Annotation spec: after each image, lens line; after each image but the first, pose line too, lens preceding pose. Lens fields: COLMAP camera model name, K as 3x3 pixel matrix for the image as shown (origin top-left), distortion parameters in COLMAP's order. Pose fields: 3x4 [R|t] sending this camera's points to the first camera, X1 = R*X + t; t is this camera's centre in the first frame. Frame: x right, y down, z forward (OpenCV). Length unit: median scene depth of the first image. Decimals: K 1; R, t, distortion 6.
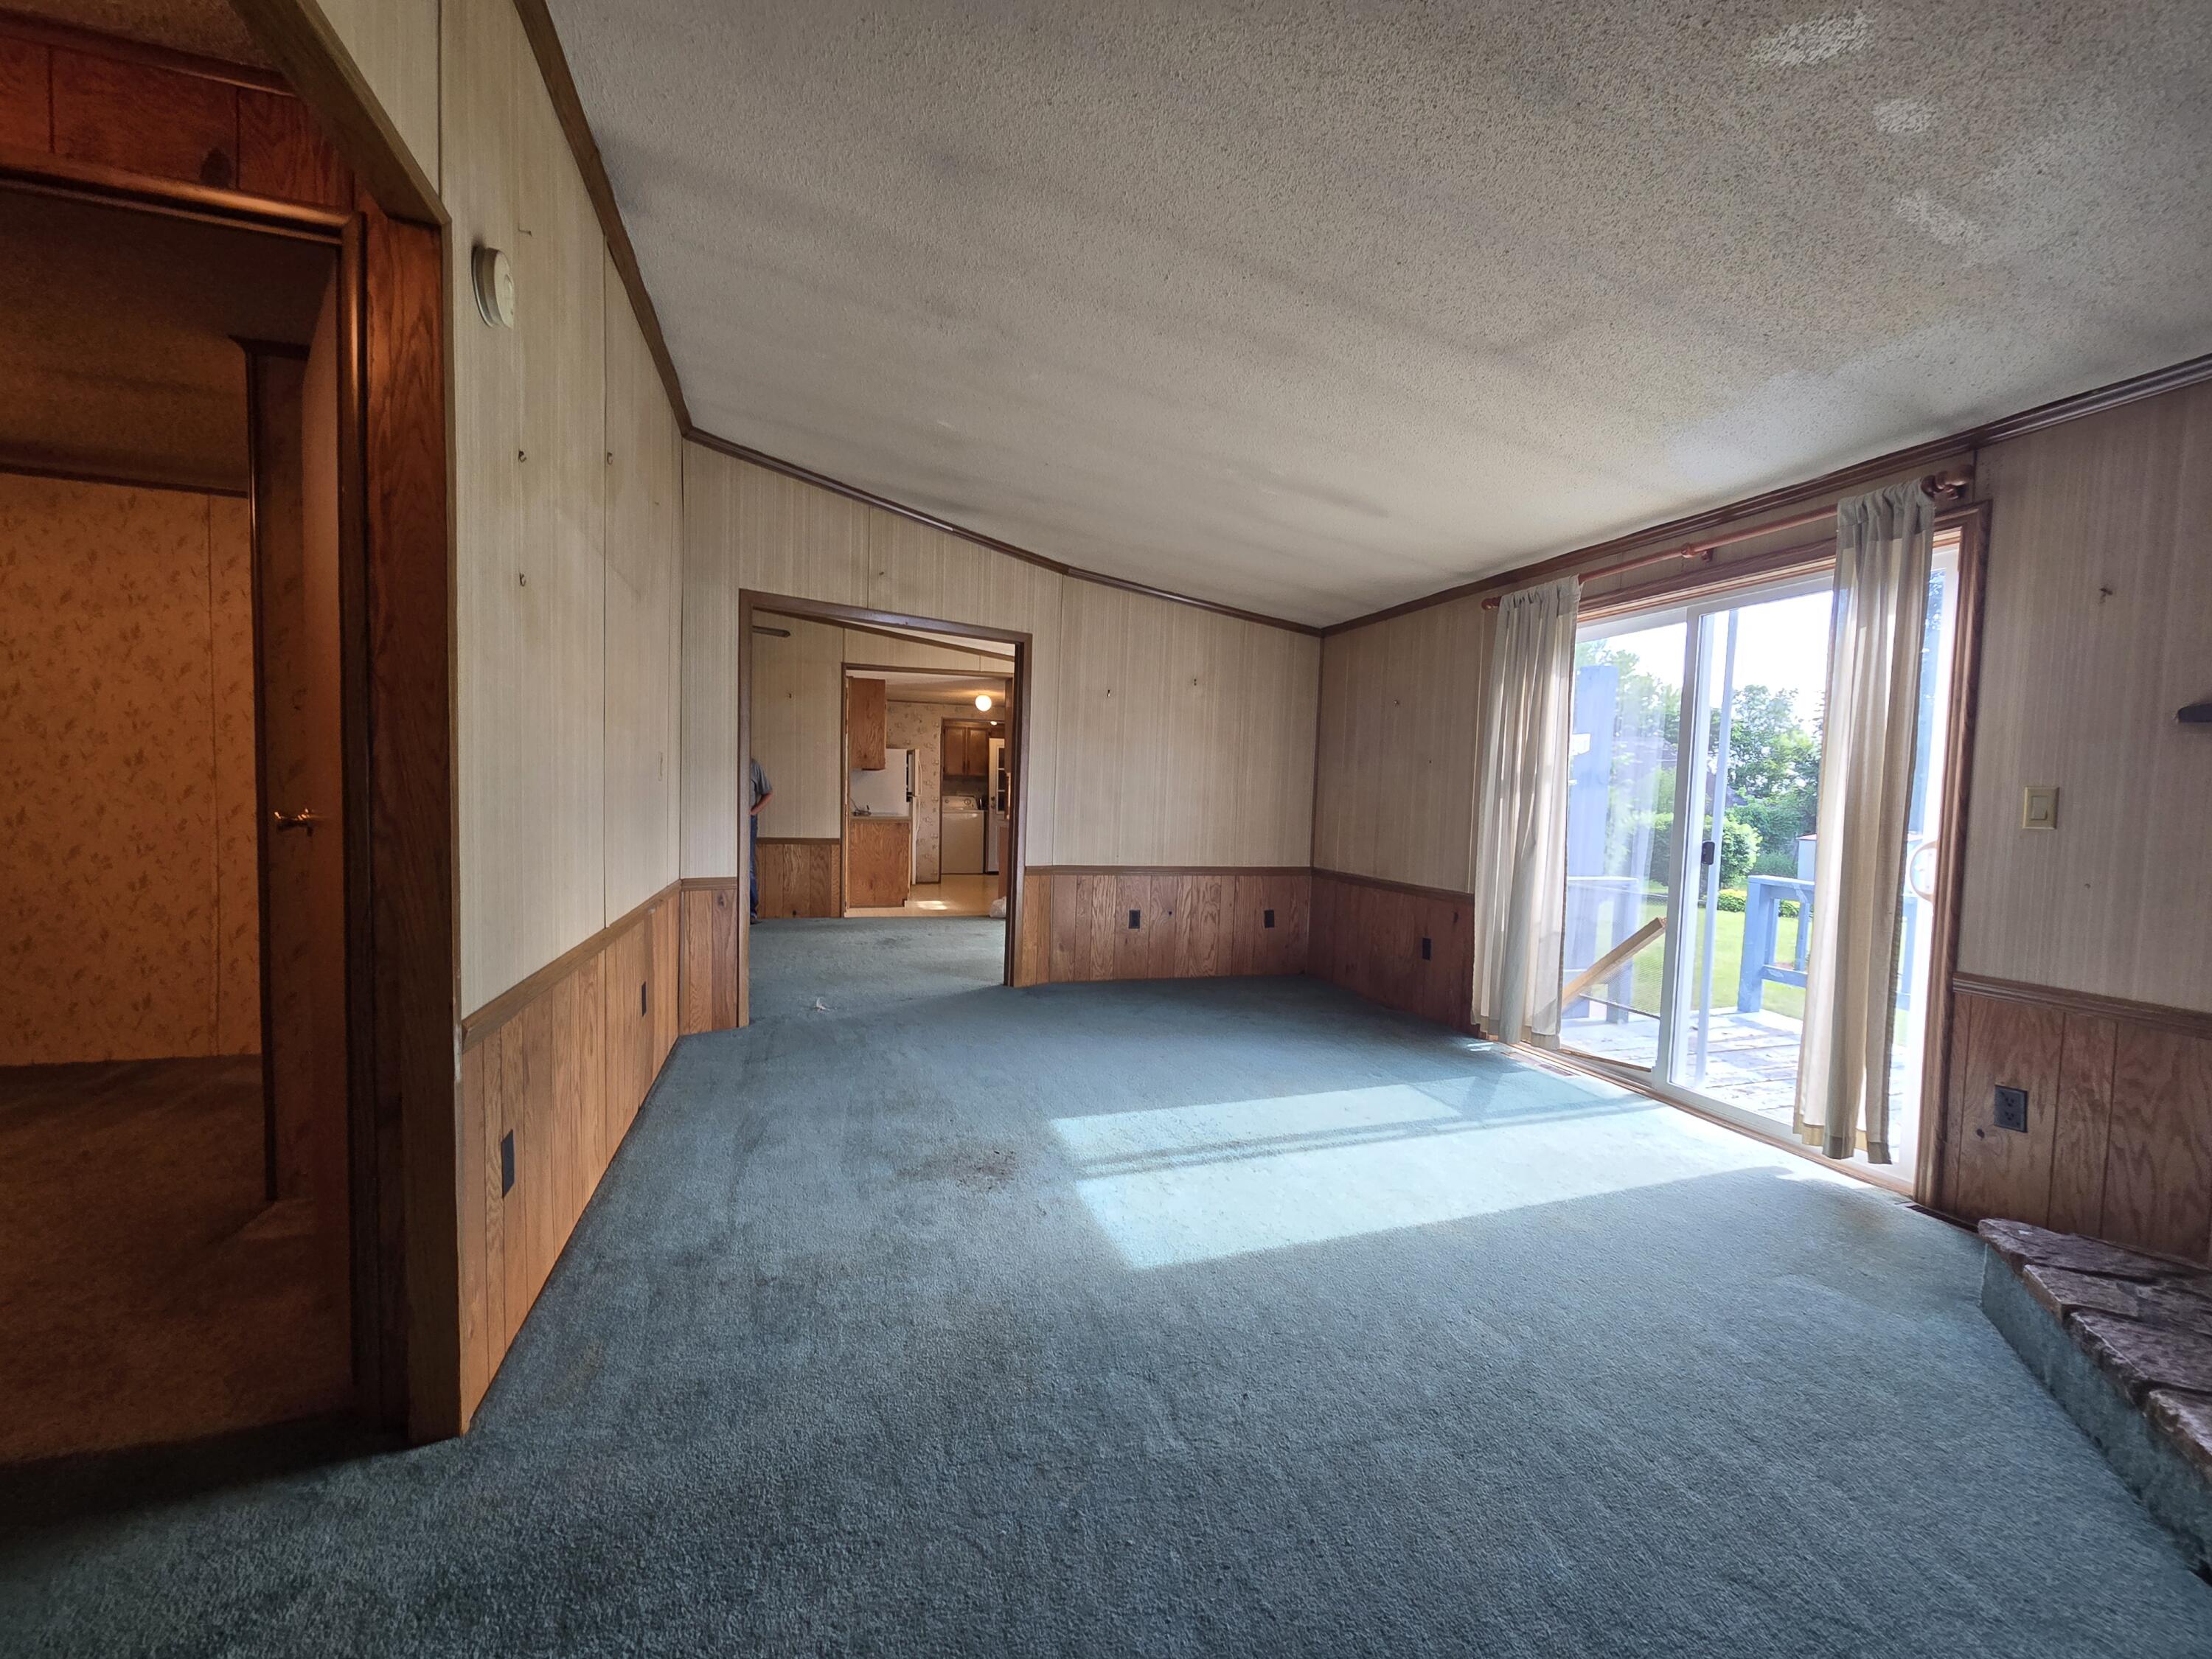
lens RADIAL K [[906.7, 0, 1091.9], [0, 906.7, 843.7], [0, 0, 1]] dist [-0.005663, 0.001410]
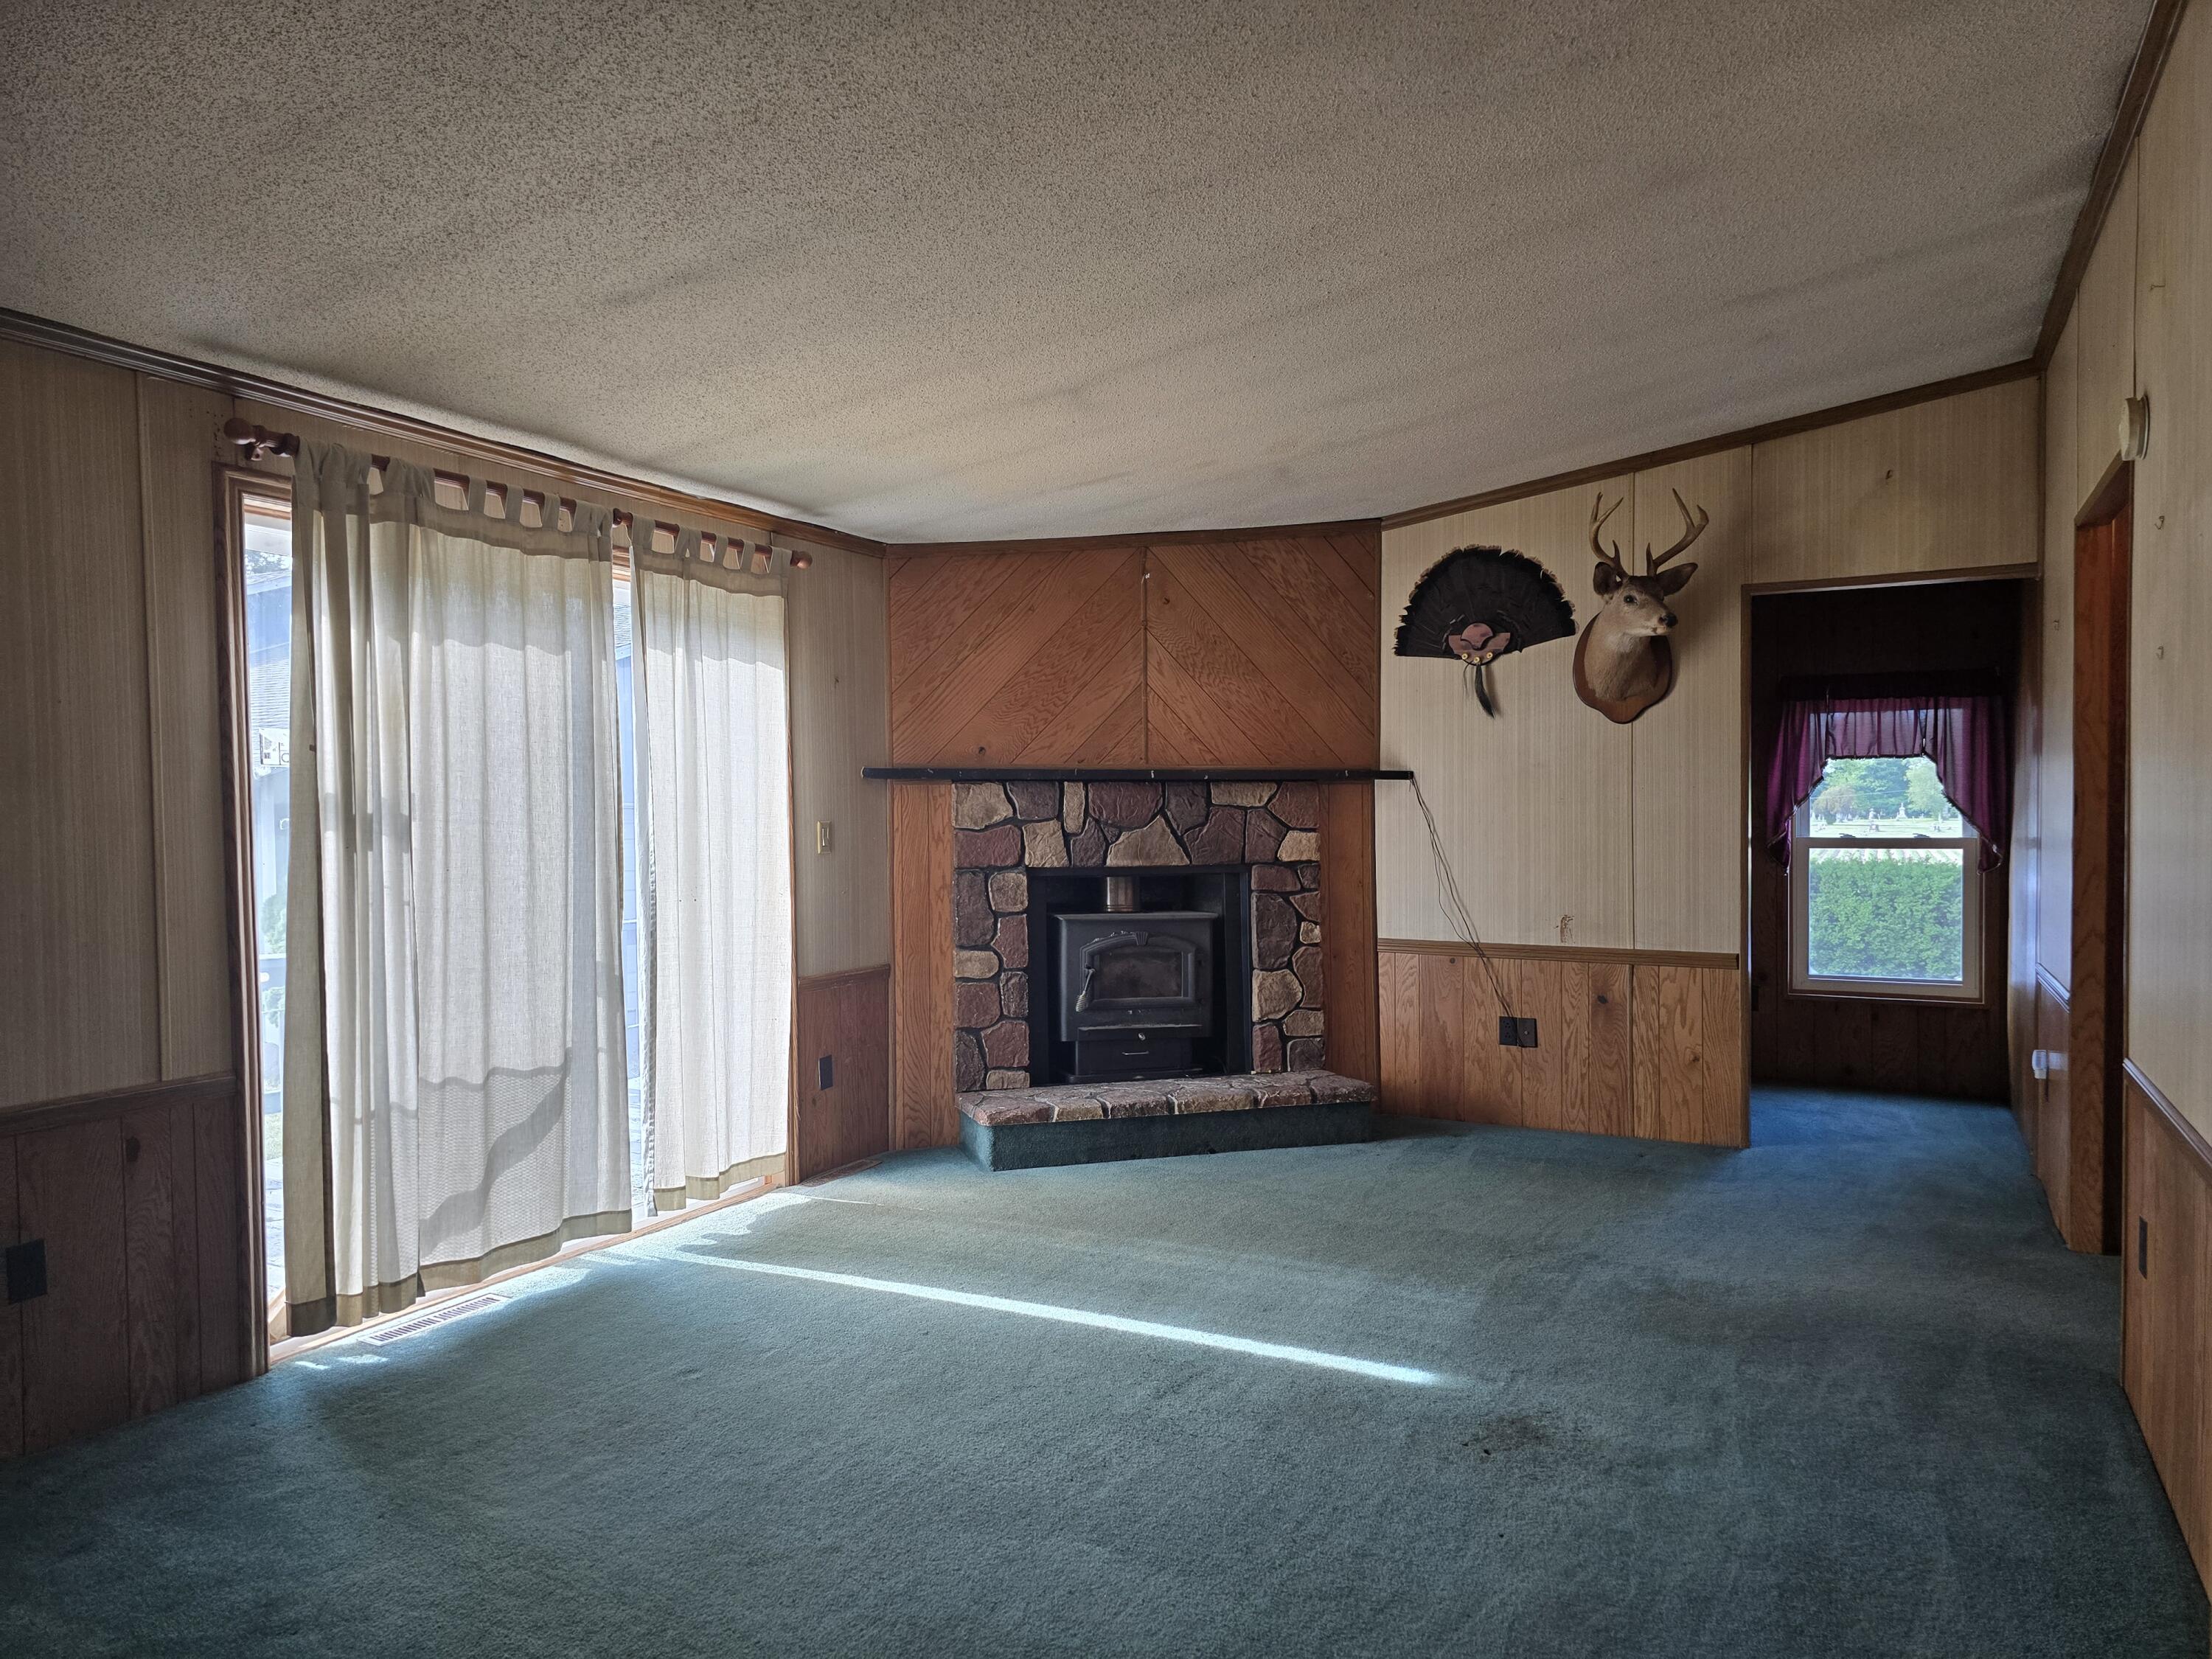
lens RADIAL K [[1485.7, 0, 1099.7], [0, 1485.7, 826.2], [0, 0, 1]] dist [0.064664, -0.061831]
pose [[-0.710047, -0.035714, 0.703248, -0.539103], [0.022849, 0.997018, 0.073703, -0.147595], [-0.703783, 0.068401, -0.707114, 1.613426]]
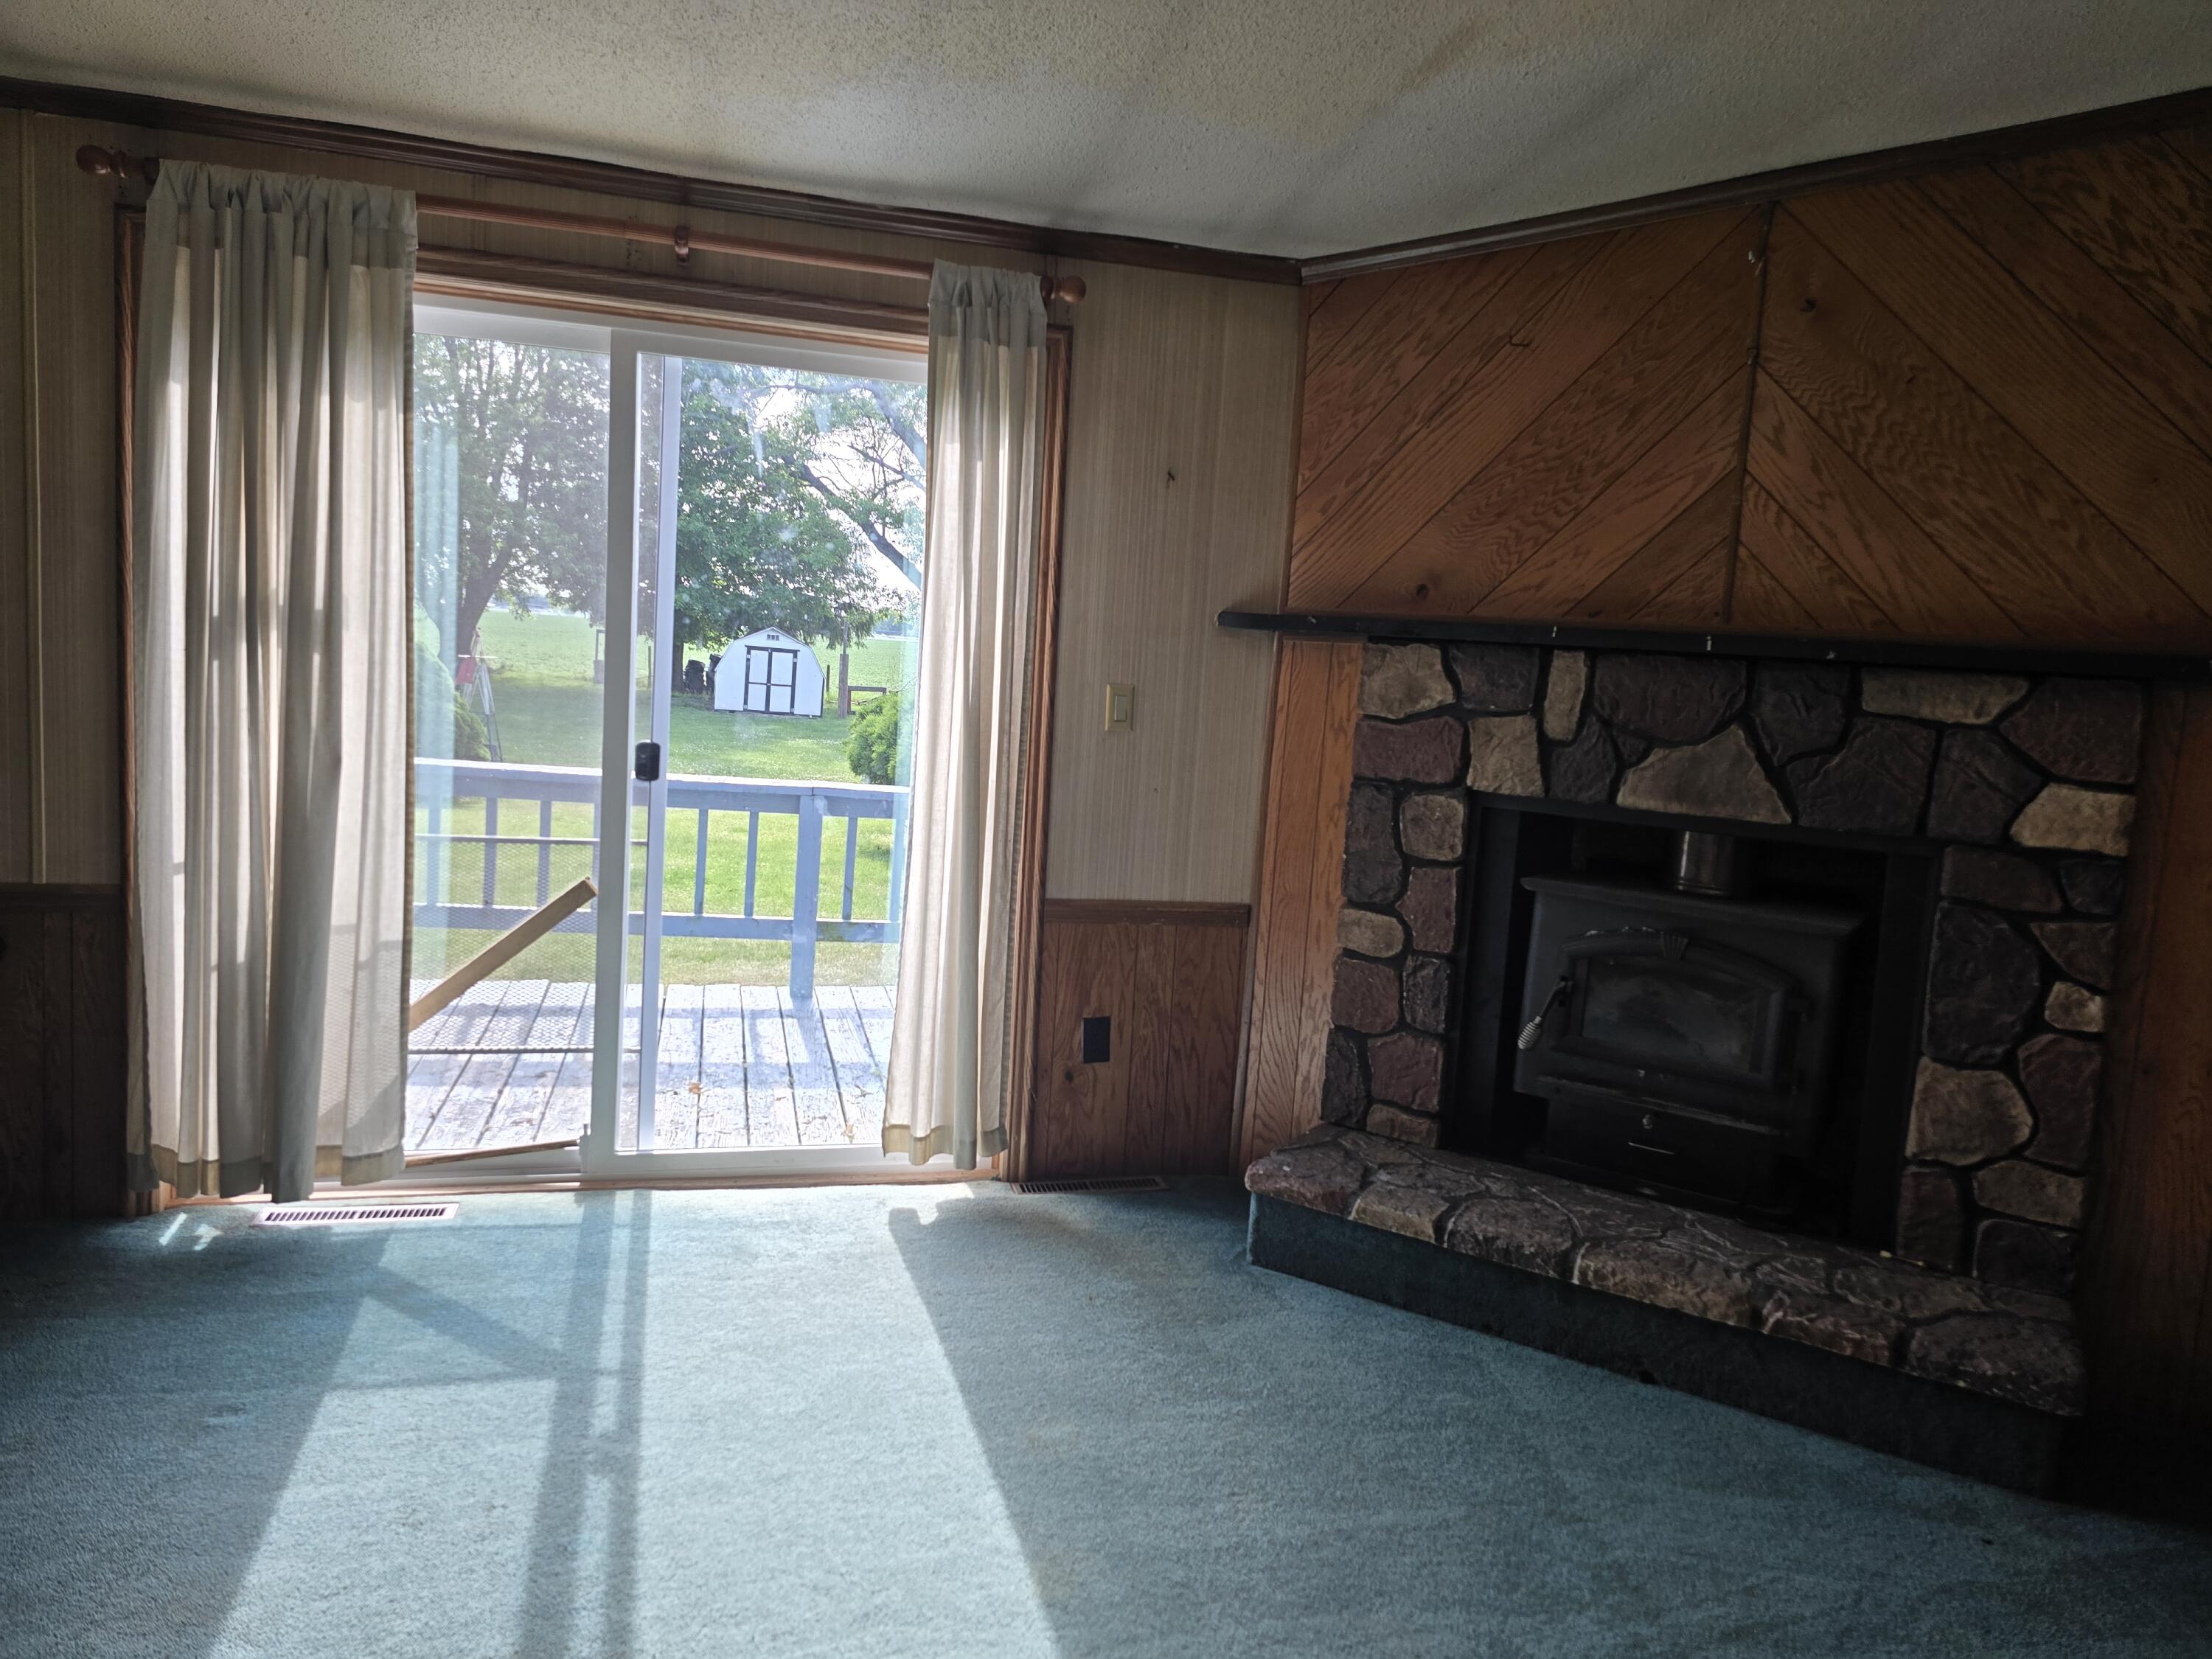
lens RADIAL K [[1485.7, 0, 1085.4], [0, 1485.7, 805.3], [0, 0, 1]] dist [0.064664, -0.061831]
pose [[0.043035, -0.133417, 0.990125, -0.306537], [-0.009913, 0.990938, 0.133957, -0.100868], [-0.999024, -0.015580, 0.041323, 0.696948]]
